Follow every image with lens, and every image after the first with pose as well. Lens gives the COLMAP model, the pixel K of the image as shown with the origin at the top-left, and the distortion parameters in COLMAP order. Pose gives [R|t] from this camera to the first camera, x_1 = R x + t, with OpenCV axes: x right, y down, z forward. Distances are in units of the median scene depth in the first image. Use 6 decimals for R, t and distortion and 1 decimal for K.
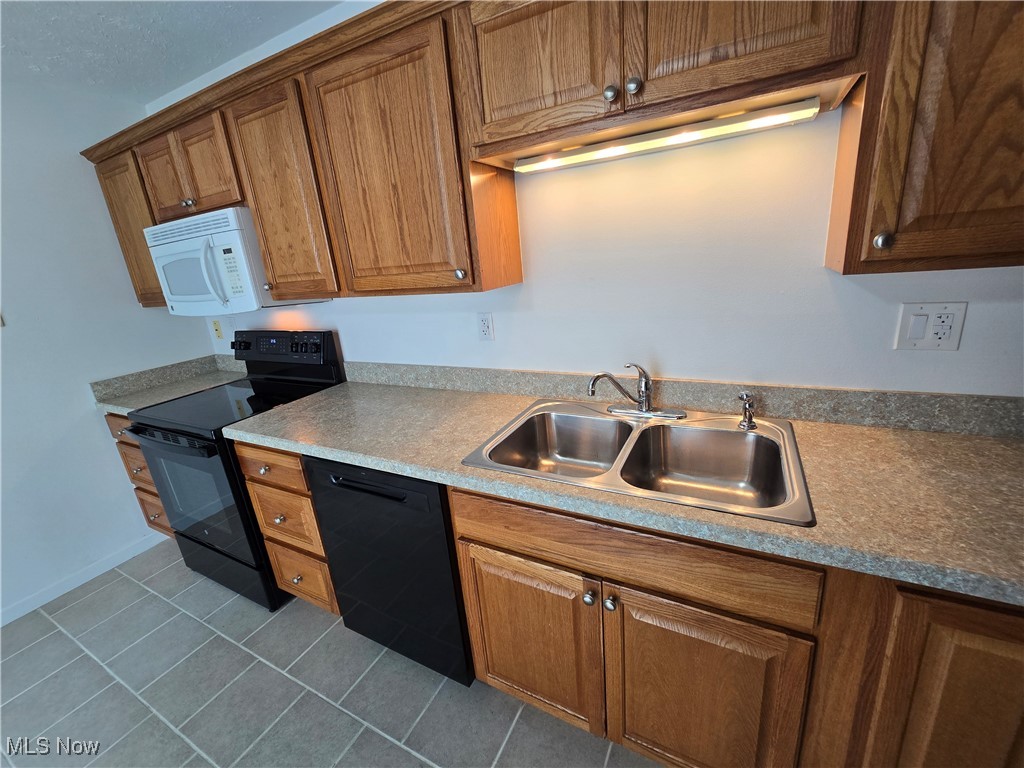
lens RADIAL K [[419.7, 0, 517.4], [0, 419.7, 376.7], [0, 0, 1]] dist [0.001750, -0.002087]
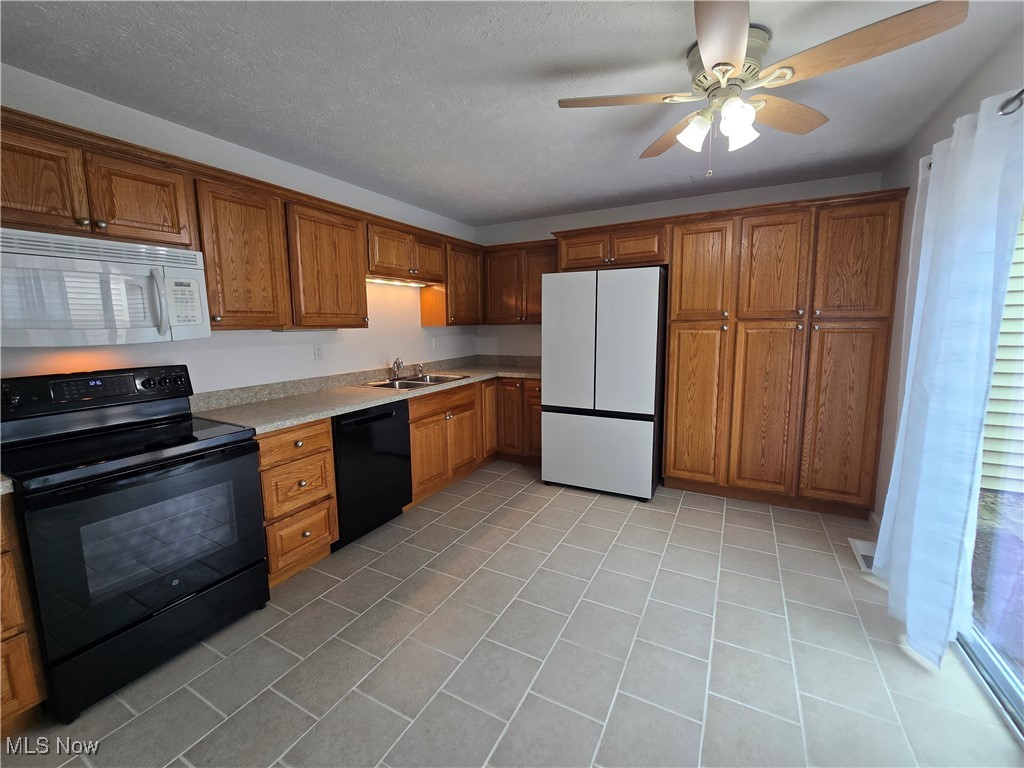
lens RADIAL K [[419.7, 0, 516.7], [0, 419.7, 378.9], [0, 0, 1]] dist [0.001750, -0.002087]
pose [[0.005731, -0.046956, 0.998881, -2.097137], [0.289491, 0.956201, 0.043288, 0.173418], [-0.957164, 0.288919, 0.019073, 0.235628]]
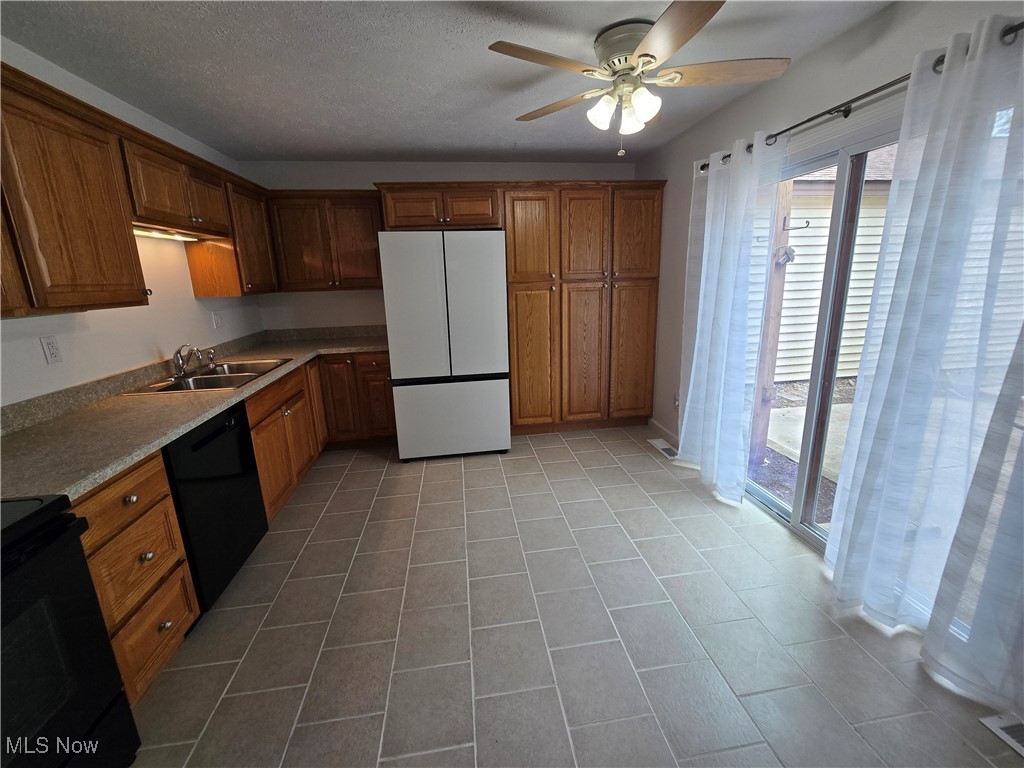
lens RADIAL K [[419.7, 0, 512.9], [0, 419.7, 378.2], [0, 0, 1]] dist [0.001750, -0.002087]
pose [[-0.579855, -0.092427, 0.809460, -1.848142], [0.302694, 0.897986, 0.319370, -0.046313], [-0.756403, 0.430207, -0.492724, 0.768247]]
